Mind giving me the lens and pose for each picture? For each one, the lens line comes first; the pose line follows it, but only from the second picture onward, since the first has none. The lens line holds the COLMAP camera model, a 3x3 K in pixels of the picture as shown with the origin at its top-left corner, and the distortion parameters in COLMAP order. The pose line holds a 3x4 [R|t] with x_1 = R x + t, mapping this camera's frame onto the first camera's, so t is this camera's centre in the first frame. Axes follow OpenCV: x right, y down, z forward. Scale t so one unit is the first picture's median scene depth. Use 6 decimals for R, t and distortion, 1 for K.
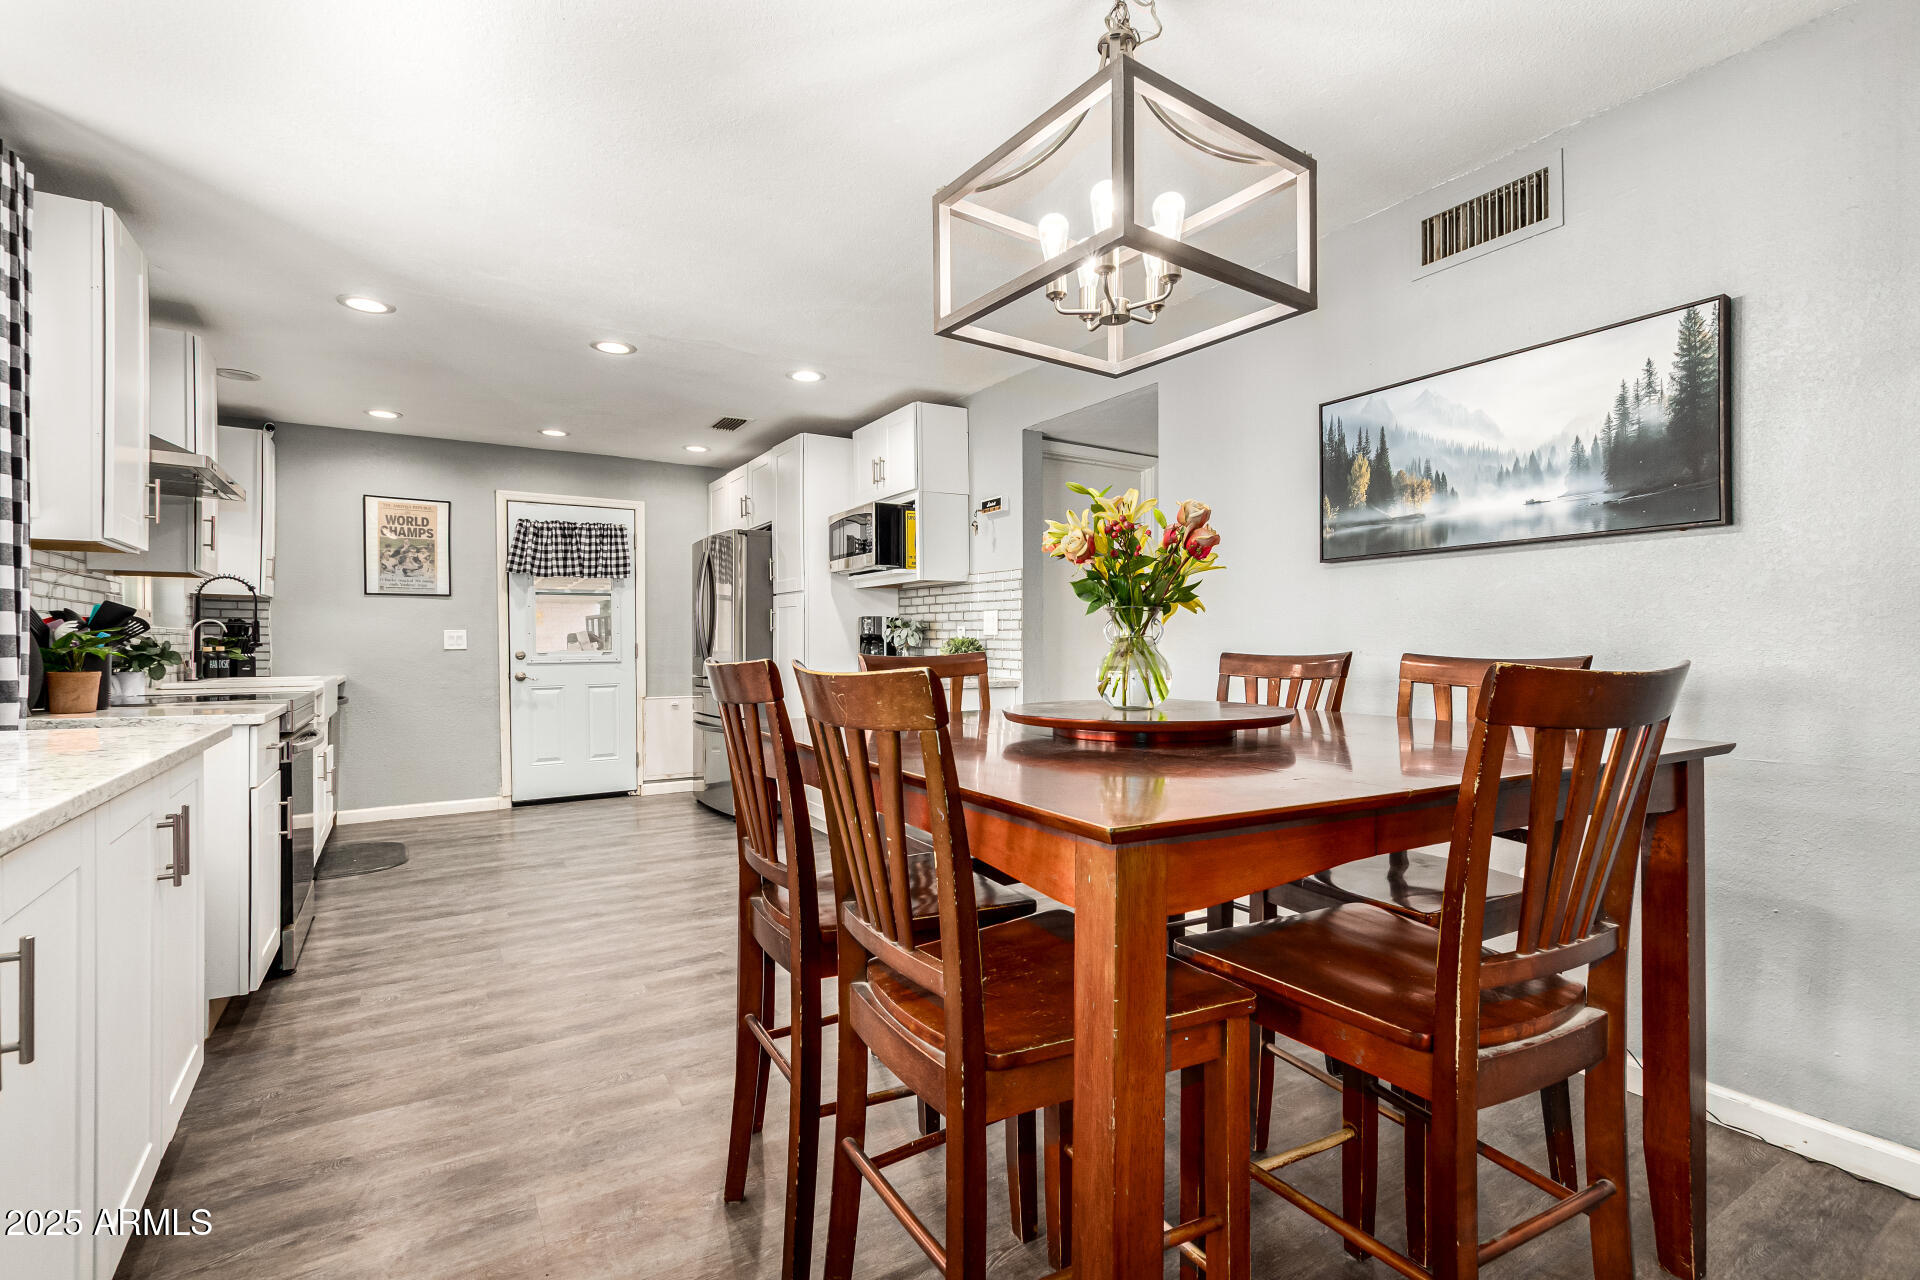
lens RADIAL K [[871.8, 0, 948.9], [0, 871.8, 649.5], [0, 0, 1]] dist [0.008120, -0.001481]
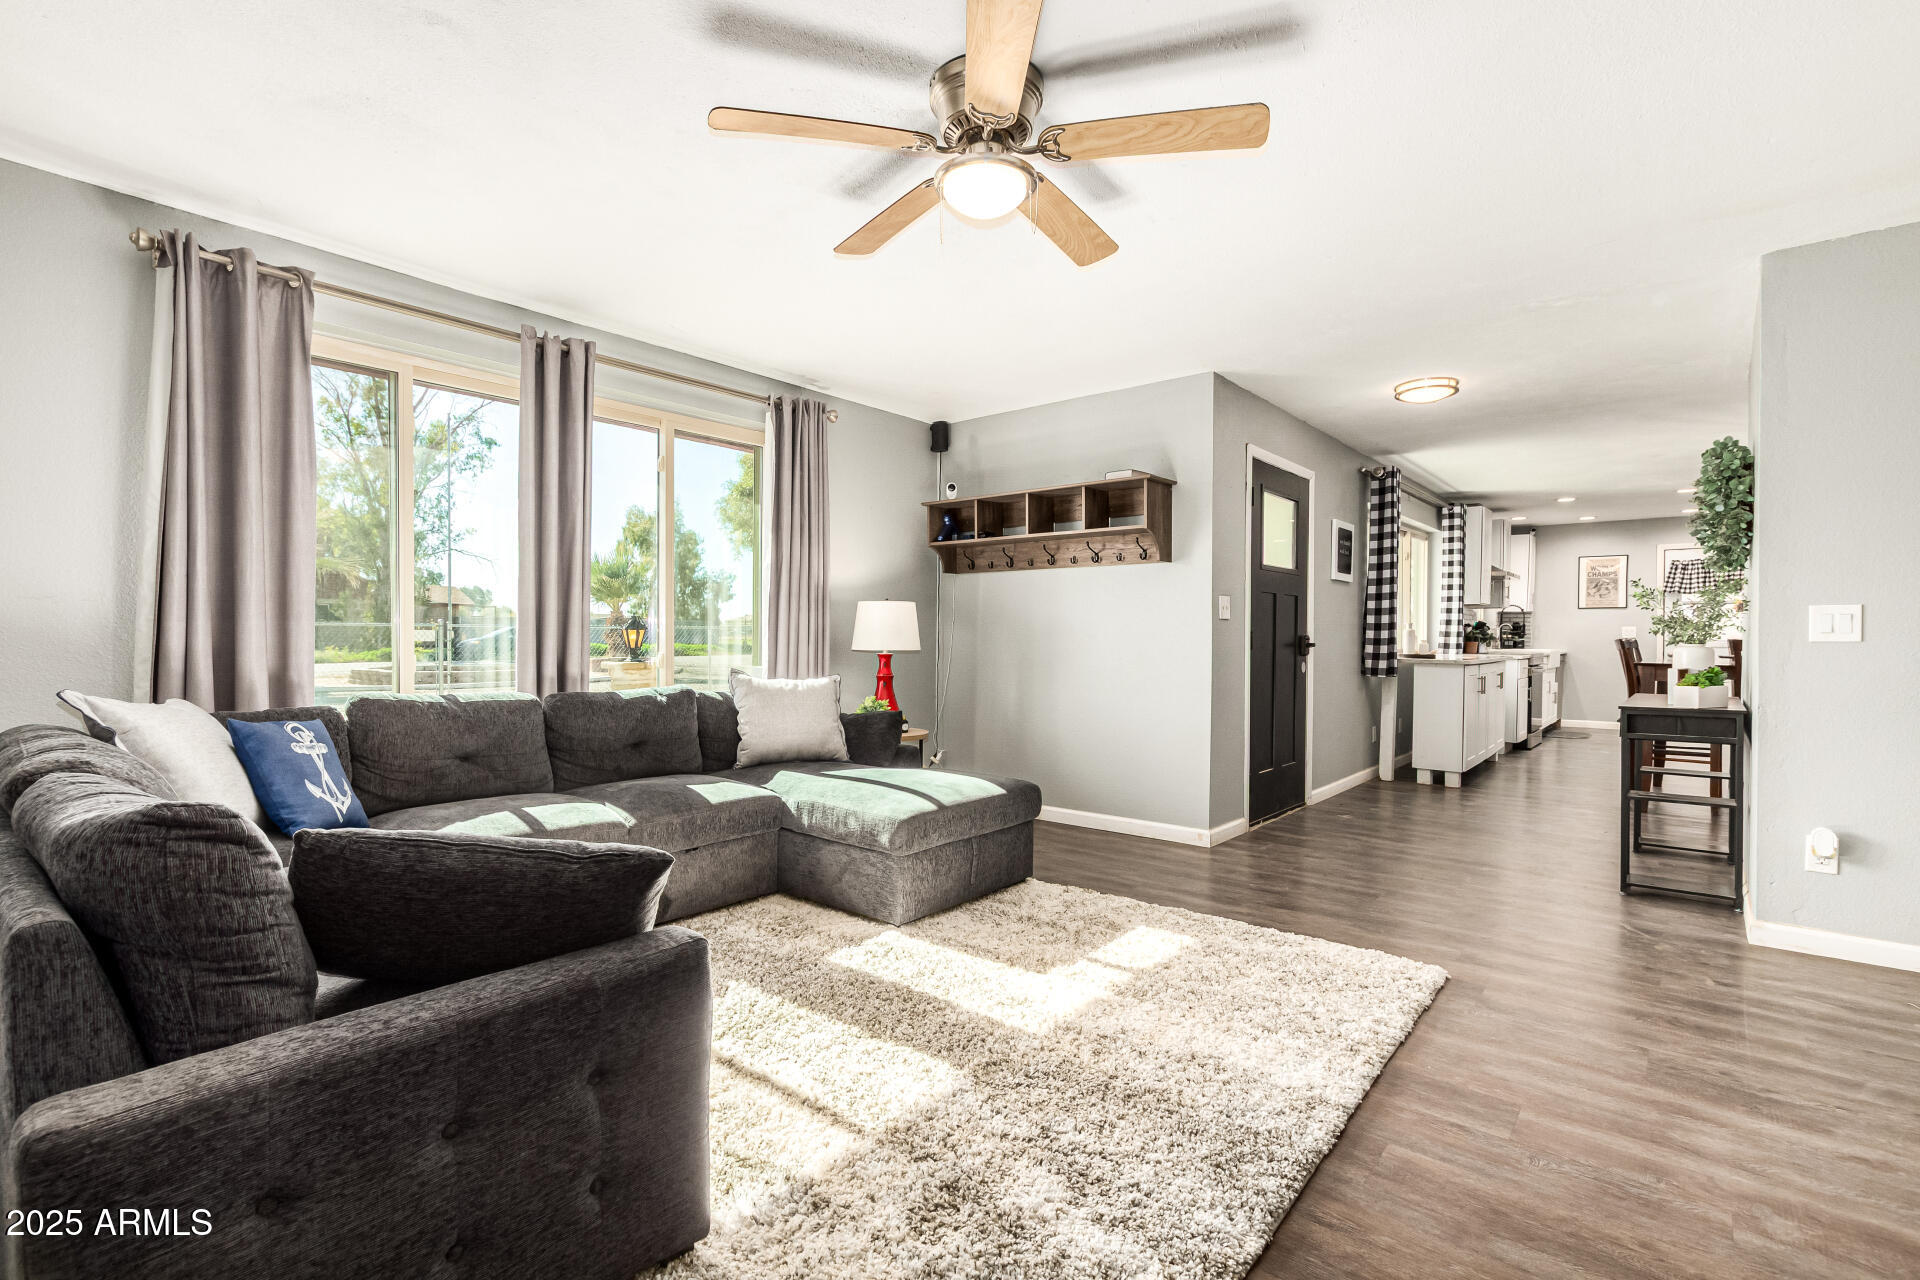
lens RADIAL K [[871.8, 0, 962.9], [0, 871.8, 636.6], [0, 0, 1]] dist [0.008120, -0.001481]
pose [[0.313711, 0.010548, -0.949460, 0.675757], [-0.012180, 0.999901, 0.007084, 0.001431], [0.949440, 0.009342, 0.313808, -0.815615]]
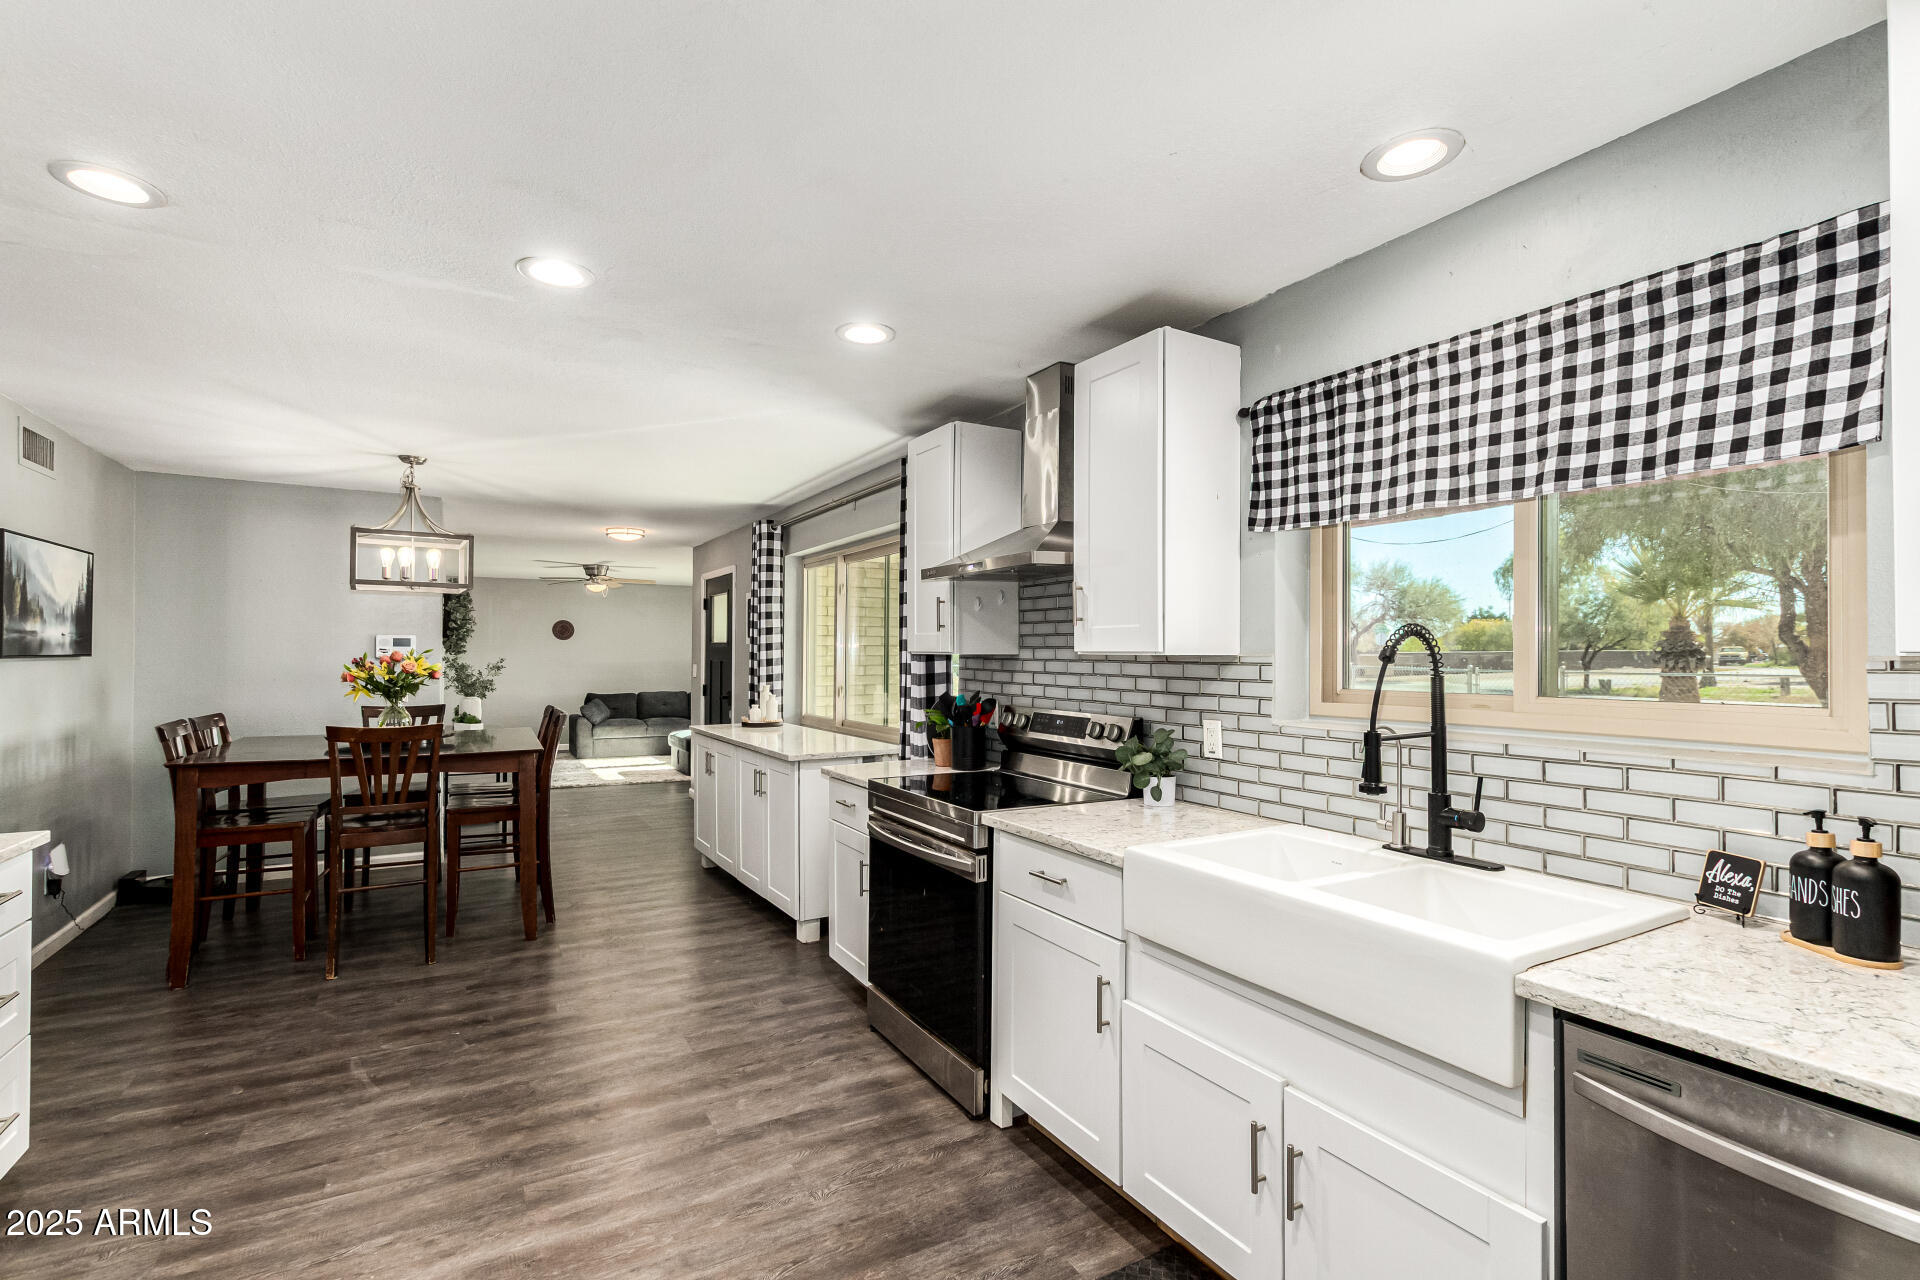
lens RADIAL K [[871.8, 0, 972.9], [0, 871.8, 654.9], [0, 0, 1]] dist [0.008120, -0.001481]
pose [[-0.999985, -0.003414, 0.004231, -0.435457], [-0.003399, 0.999988, 0.003533, -0.051428], [-0.004243, 0.003519, -0.999985, 1.034541]]
